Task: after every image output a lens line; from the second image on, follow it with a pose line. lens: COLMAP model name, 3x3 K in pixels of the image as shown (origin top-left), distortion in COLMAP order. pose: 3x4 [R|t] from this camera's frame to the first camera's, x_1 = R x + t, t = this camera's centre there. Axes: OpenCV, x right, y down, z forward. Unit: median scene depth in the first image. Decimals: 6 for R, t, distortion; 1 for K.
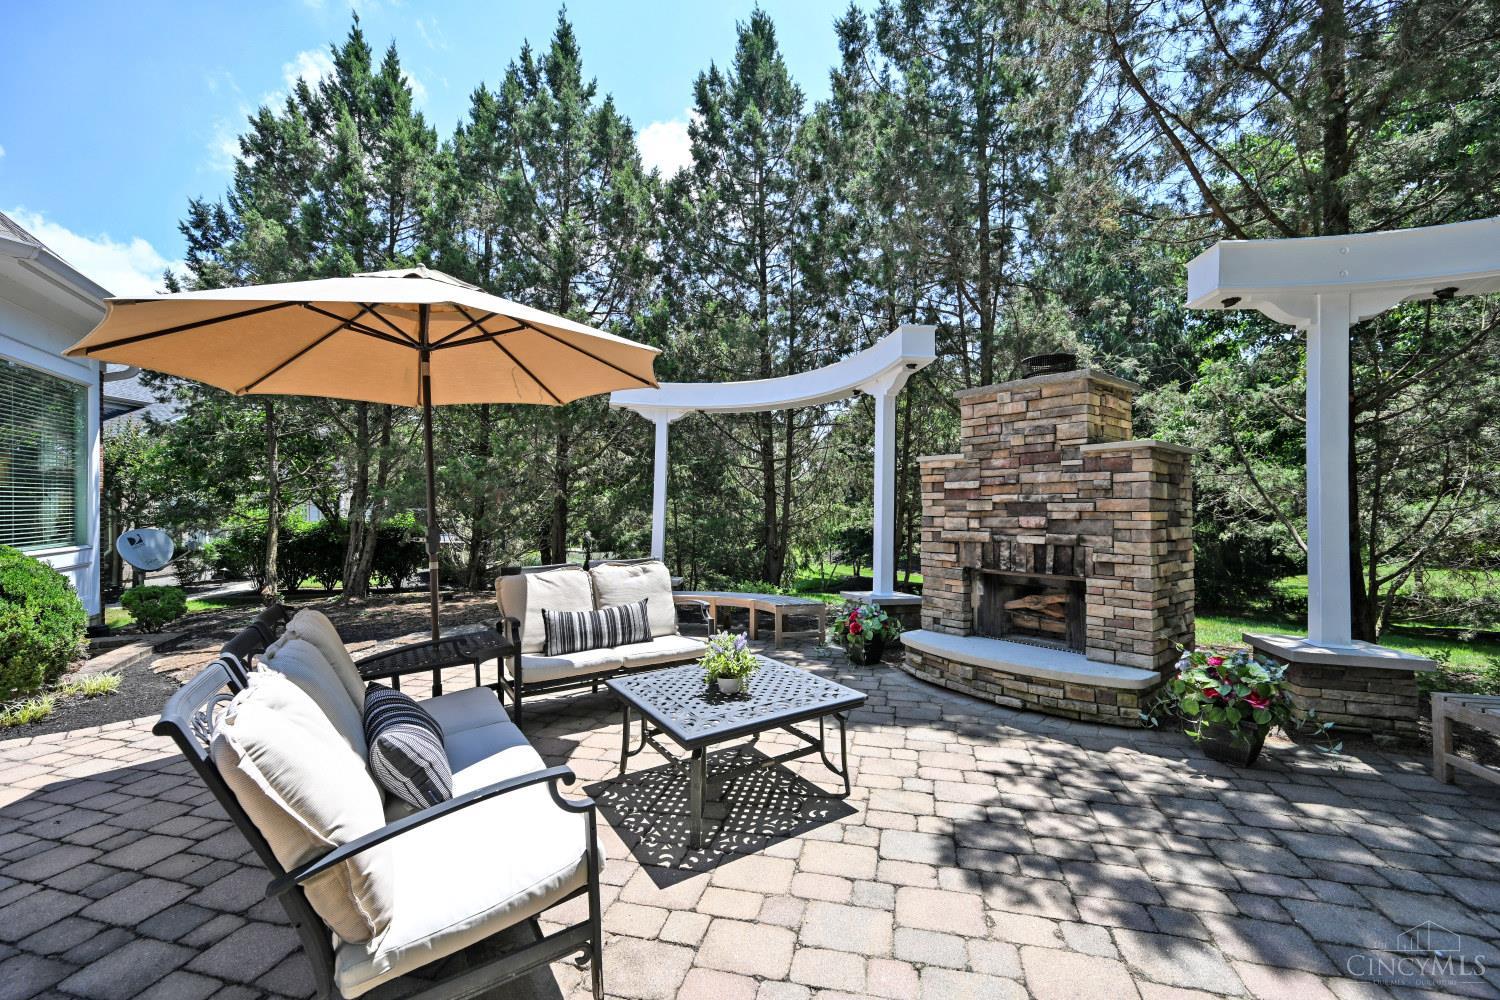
lens RADIAL K [[590.7, 0, 756.2], [0, 590.7, 495.9], [0, 0, 1]] dist [0.002009, 0.000068]
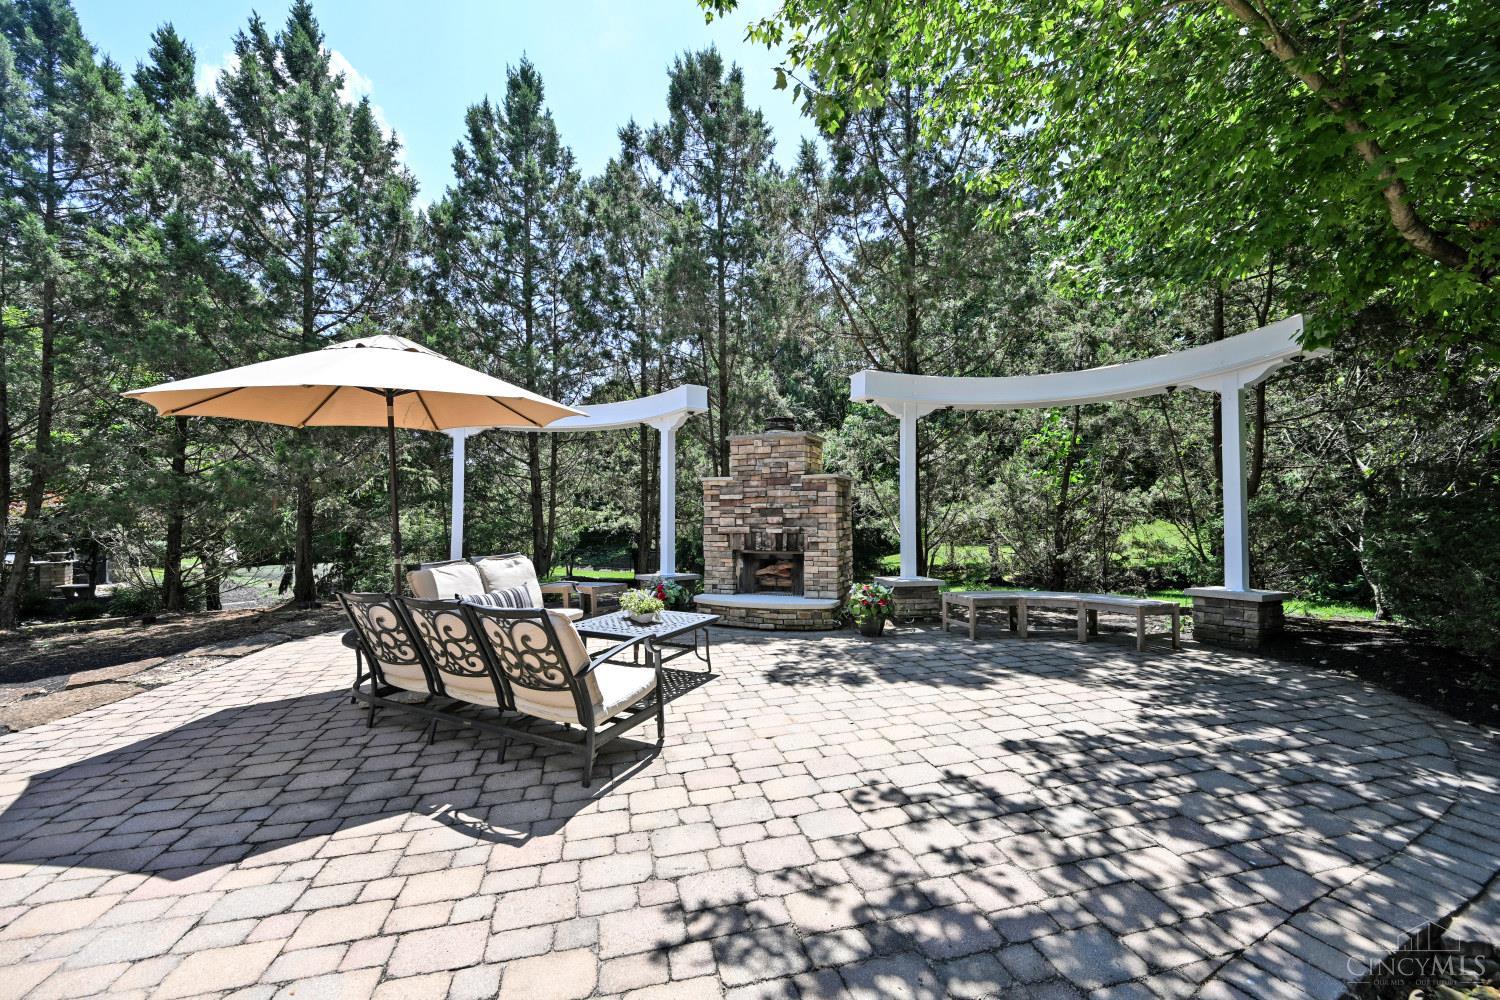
lens RADIAL K [[590.7, 0, 740.3], [0, 590.7, 500.5], [0, 0, 1]] dist [0.002009, 0.000068]
pose [[0.882473, -0.003433, 0.470351, -0.409973], [0.001196, 0.999987, 0.005054, -0.019482], [-0.470362, -0.003897, 0.882465, -0.429649]]
